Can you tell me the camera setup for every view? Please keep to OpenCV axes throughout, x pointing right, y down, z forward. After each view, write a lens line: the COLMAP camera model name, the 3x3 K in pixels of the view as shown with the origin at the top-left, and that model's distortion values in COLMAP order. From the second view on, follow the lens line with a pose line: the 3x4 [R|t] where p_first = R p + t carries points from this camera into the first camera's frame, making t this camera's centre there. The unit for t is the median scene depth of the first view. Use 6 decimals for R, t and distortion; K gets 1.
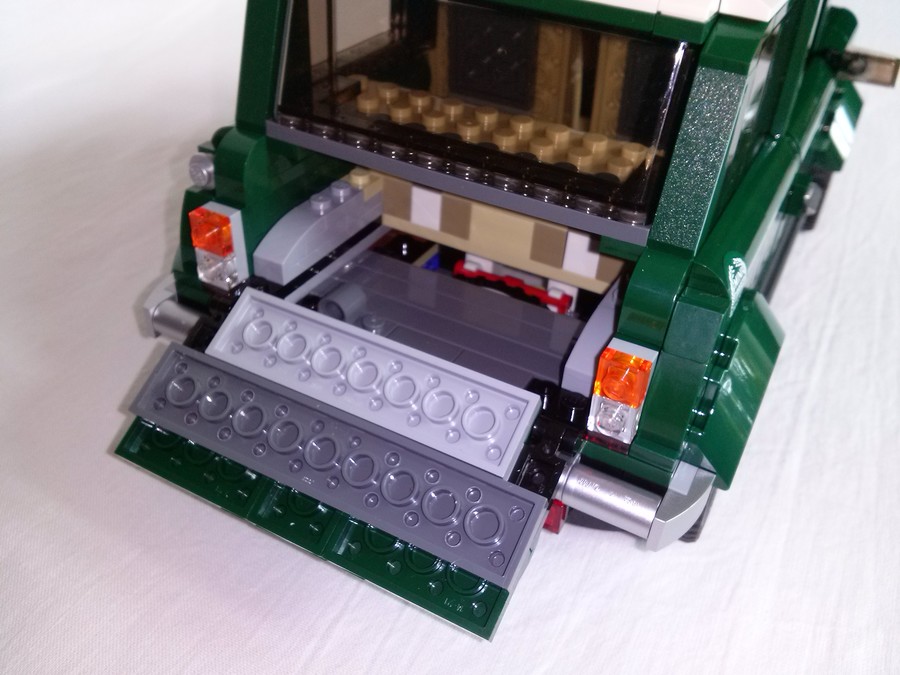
lens RADIAL K [[828.6, 0, 450.0], [0, 828.6, 337.5], [0, 0, 1]] dist [-0.006888, -0.026400]
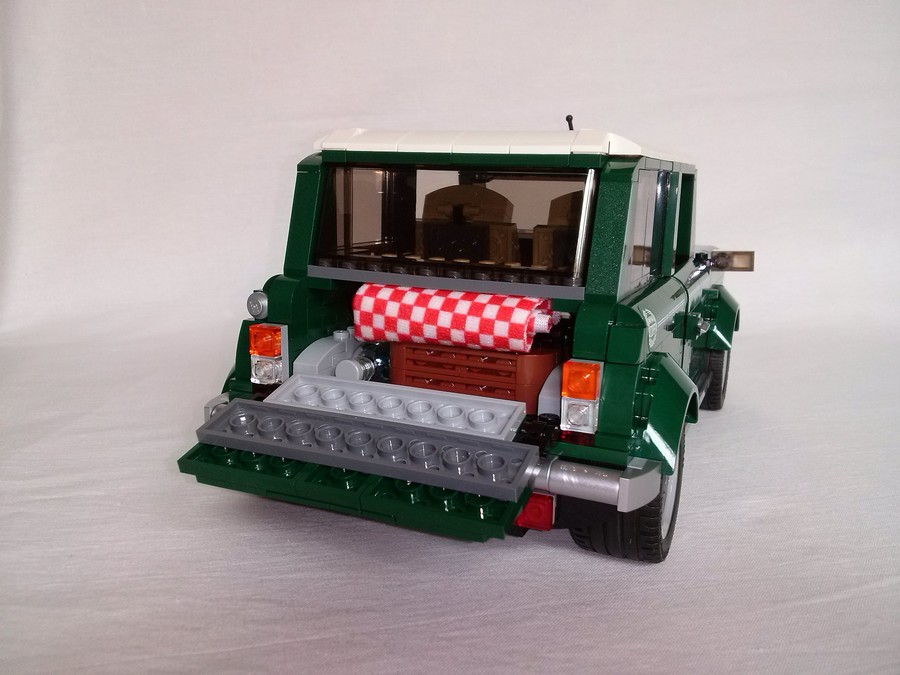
lens RADIAL K [[828.6, 0, 450.0], [0, 828.6, 337.5], [0, 0, 1]] dist [-0.006888, -0.026400]
pose [[0.995284, -0.039692, 0.088517, -0.111788], [0.074200, 0.899269, -0.431056, 0.479342], [-0.062491, 0.435591, 0.897973, -0.229892]]
